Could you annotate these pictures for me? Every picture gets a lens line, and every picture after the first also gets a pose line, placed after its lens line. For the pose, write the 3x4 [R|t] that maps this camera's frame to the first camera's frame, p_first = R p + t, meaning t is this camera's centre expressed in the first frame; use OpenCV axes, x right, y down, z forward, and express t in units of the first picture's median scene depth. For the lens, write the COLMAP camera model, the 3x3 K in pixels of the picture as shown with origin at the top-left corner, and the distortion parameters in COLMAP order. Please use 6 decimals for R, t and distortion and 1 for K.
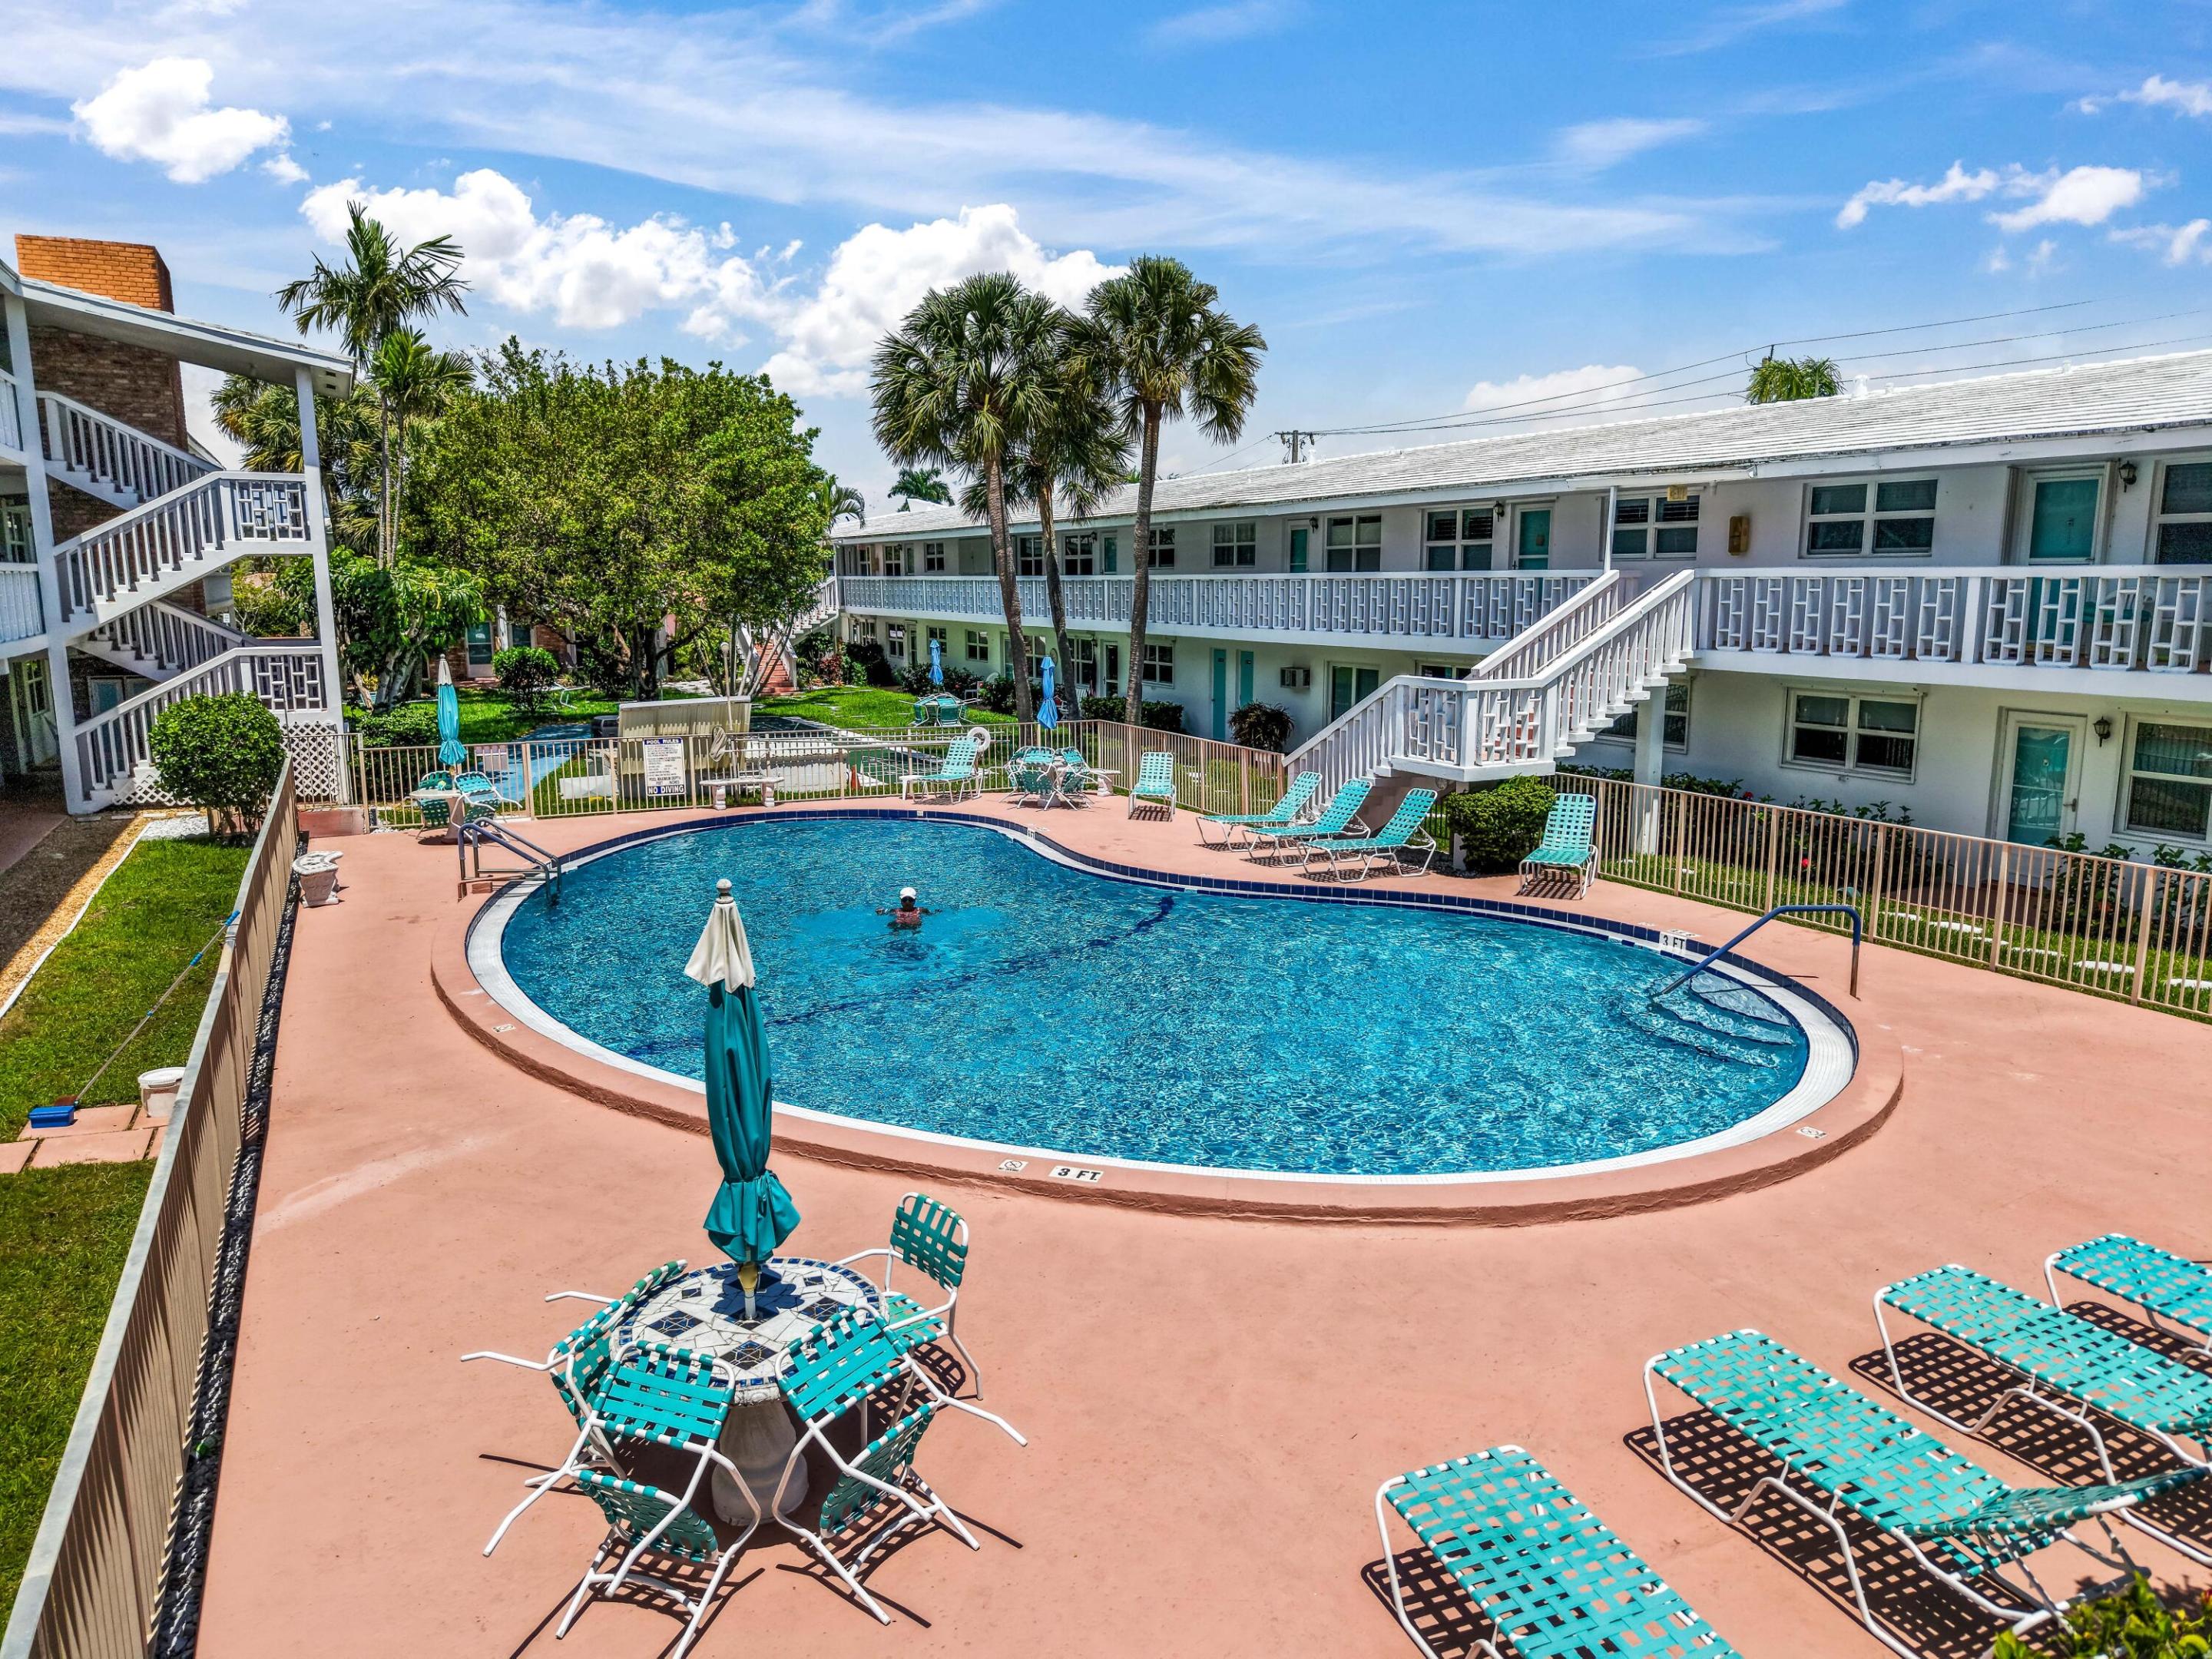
lens RADIAL K [[1512.0, 0, 1106.0], [0, 1512.0, 829.5], [0, 0, 1]] dist [0.010664, -0.000080]
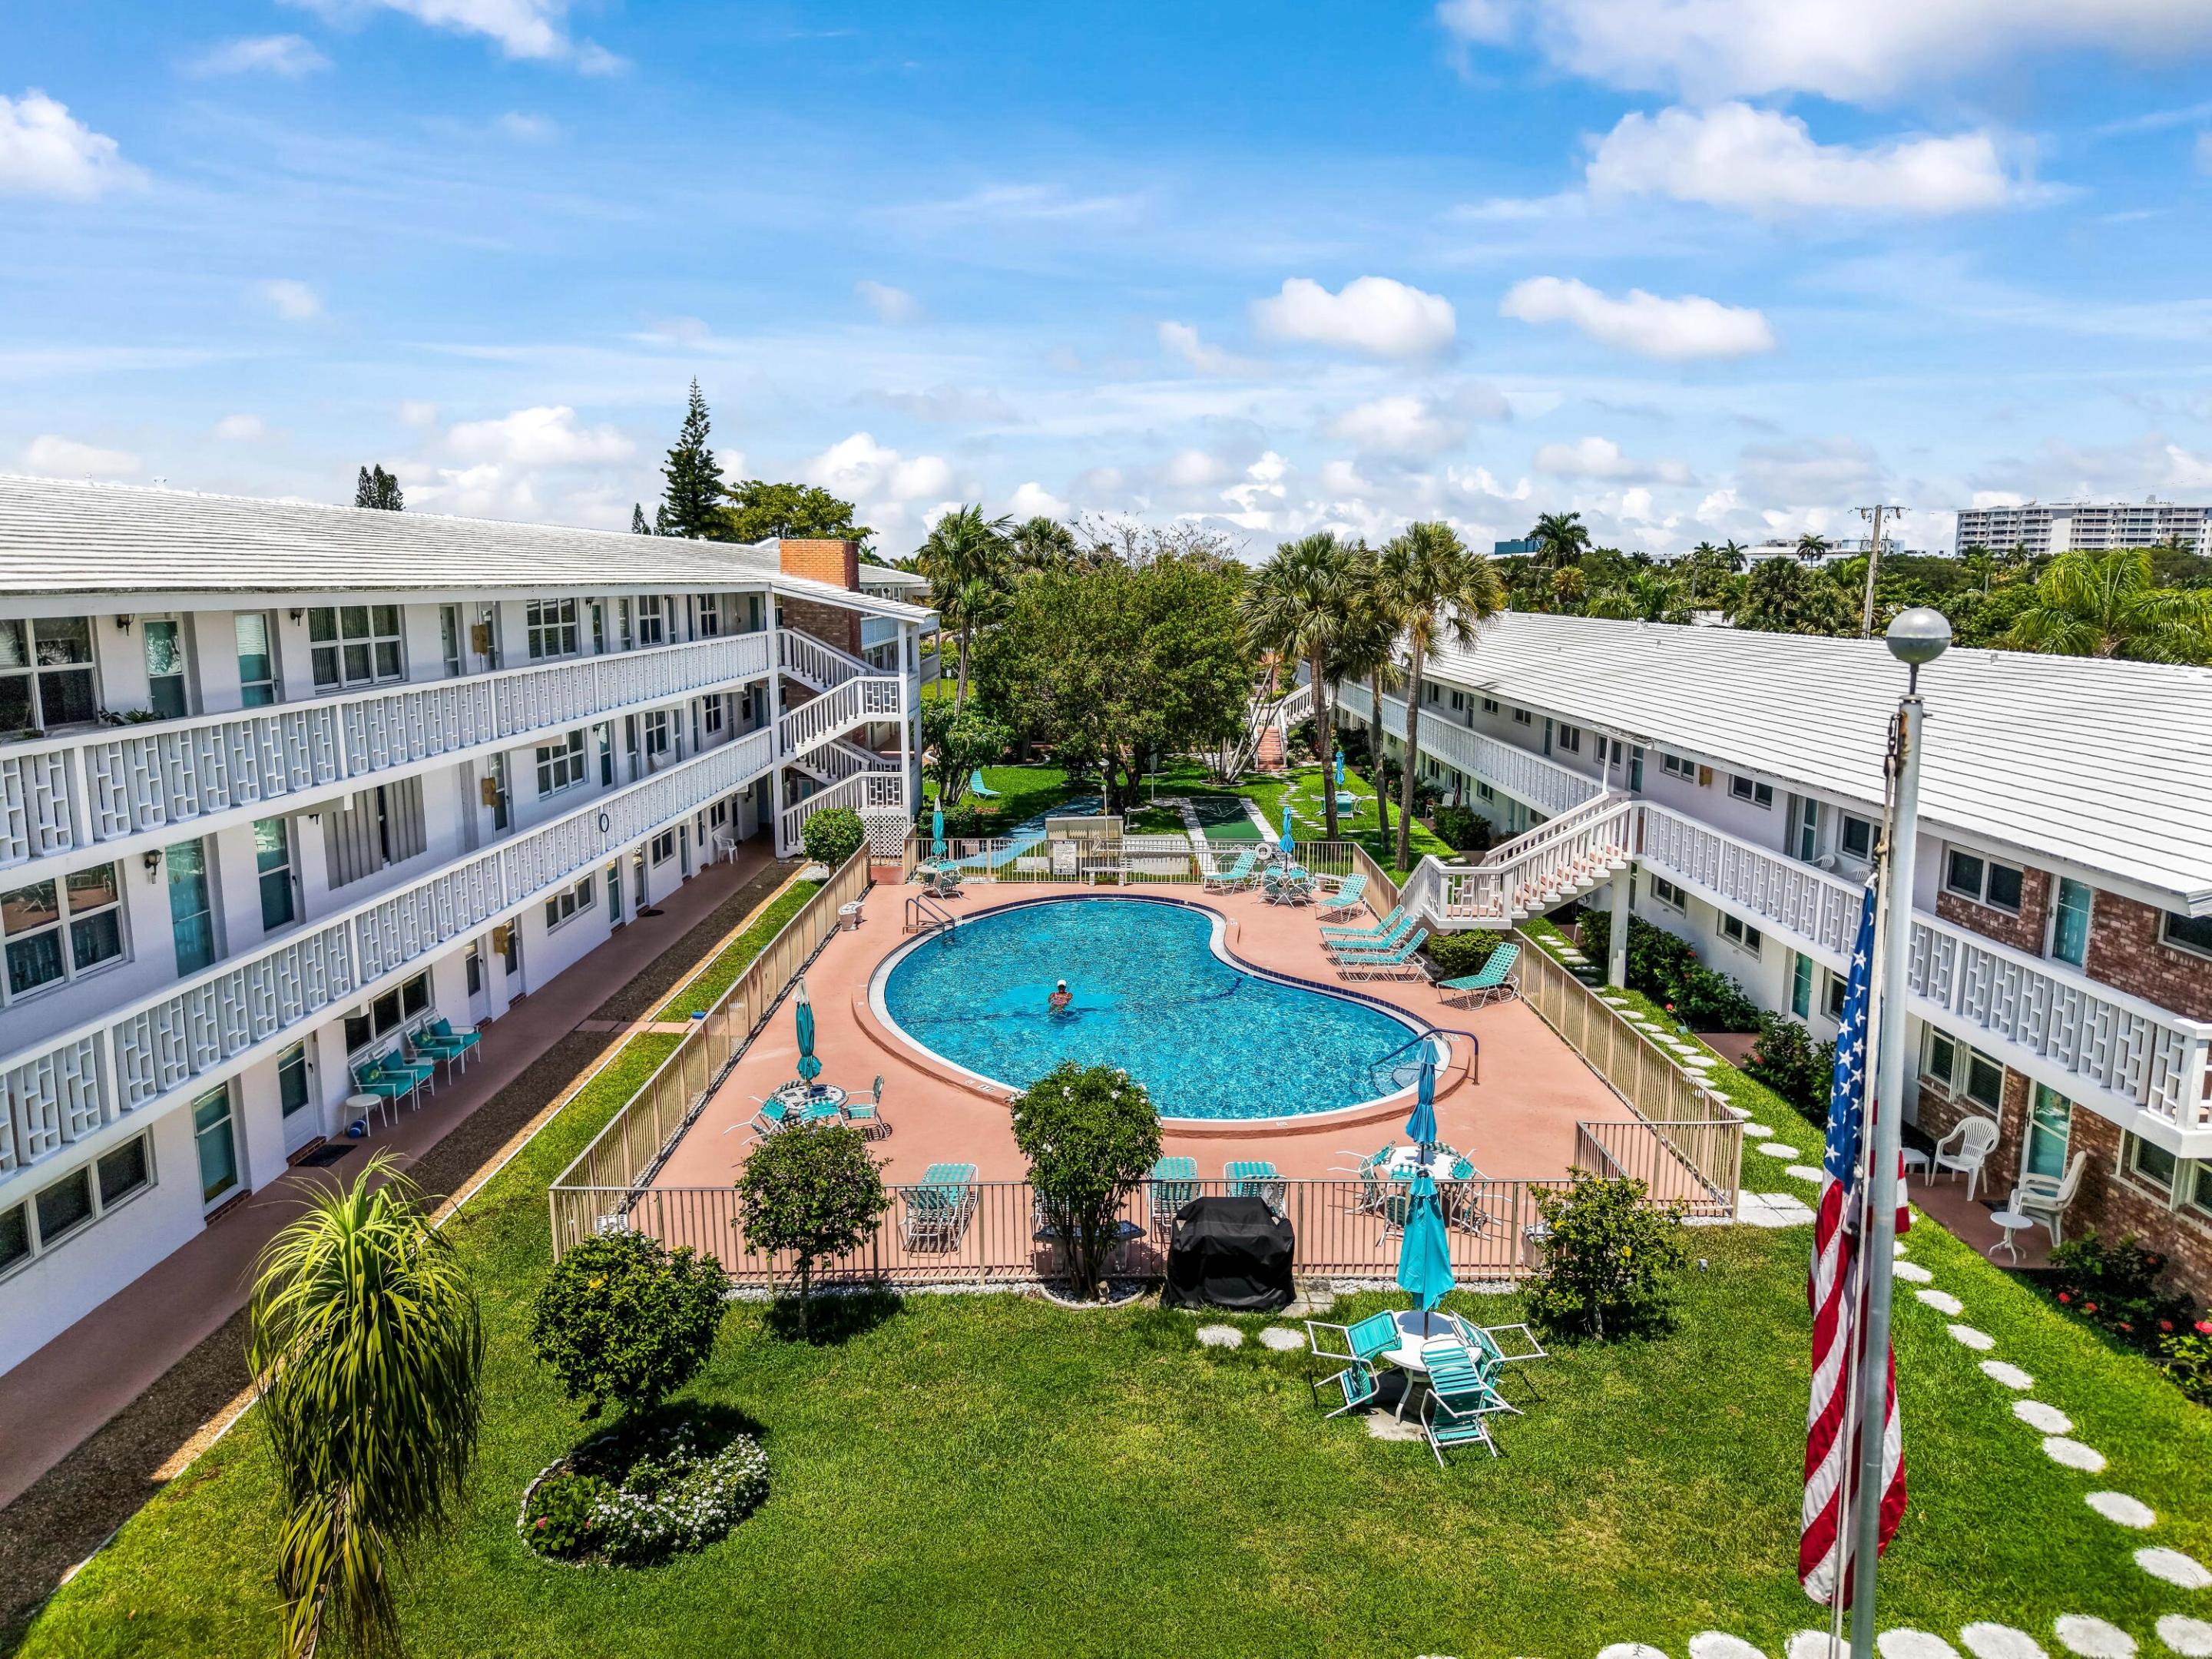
lens RADIAL K [[1512.0, 0, 1106.0], [0, 1512.0, 829.5], [0, 0, 1]] dist [0.010664, -0.000080]
pose [[0.895297, 0.080136, -0.438203, 0.480686], [-0.079443, 0.996640, 0.019950, -0.110032], [0.438329, 0.016951, 0.898655, -0.484157]]
